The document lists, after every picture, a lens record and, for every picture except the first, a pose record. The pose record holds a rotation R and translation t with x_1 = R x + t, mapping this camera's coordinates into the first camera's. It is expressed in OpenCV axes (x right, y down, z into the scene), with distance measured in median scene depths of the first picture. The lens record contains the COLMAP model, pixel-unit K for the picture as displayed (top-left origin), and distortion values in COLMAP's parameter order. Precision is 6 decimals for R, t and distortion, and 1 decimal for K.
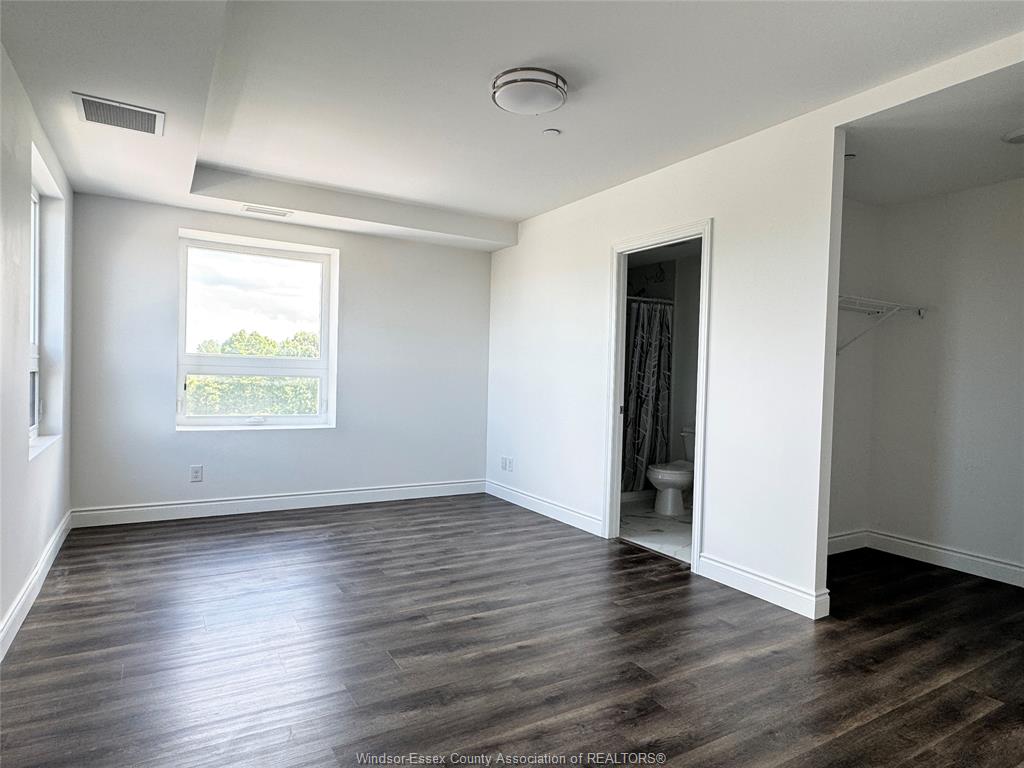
lens RADIAL K [[603.6, 0, 512.4], [0, 603.6, 388.8], [0, 0, 1]] dist [-0.014353, -0.000809]
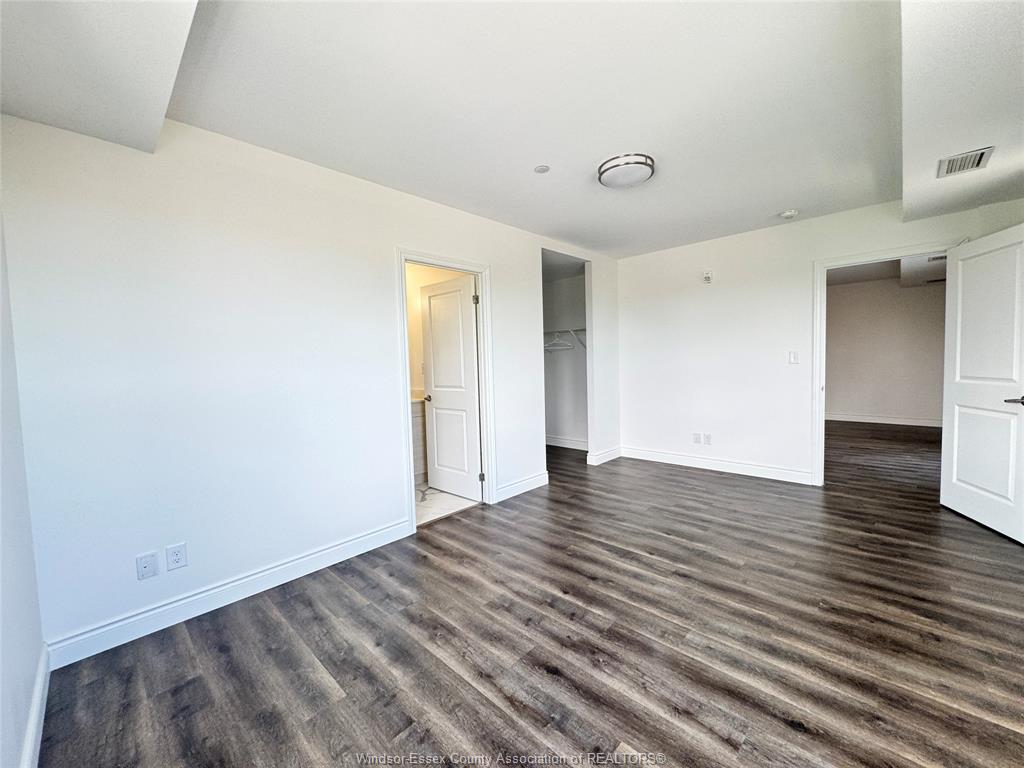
lens RADIAL K [[409.4, 0, 515.3], [0, 409.4, 381.6], [0, 0, 1]] dist [-0.003306, 0.000725]
pose [[-0.276264, -0.070202, 0.958514, -0.426580], [0.044519, 0.995323, 0.085729, -0.051268], [-0.960050, 0.066356, -0.271847, 0.774796]]
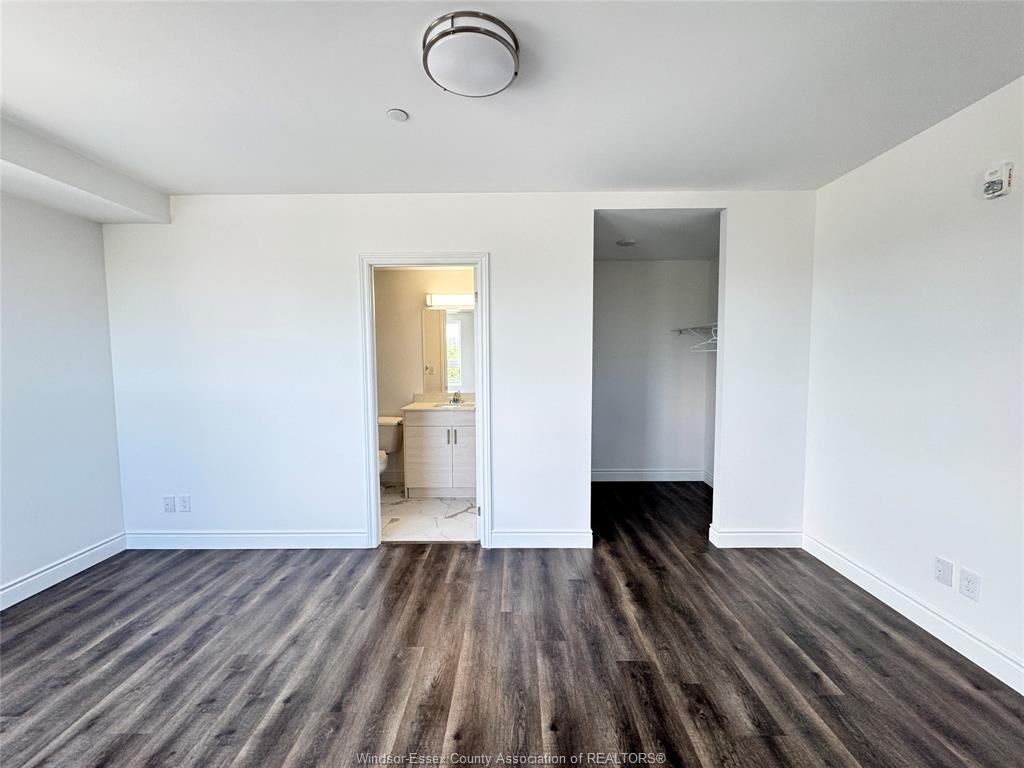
lens RADIAL K [[409.4, 0, 514.4], [0, 409.4, 382.9], [0, 0, 1]] dist [-0.003306, 0.000725]
pose [[0.515418, -0.089285, 0.852275, -0.220048], [0.042721, 0.995998, 0.078506, -0.056410], [-0.855873, -0.004054, 0.517170, 0.339219]]
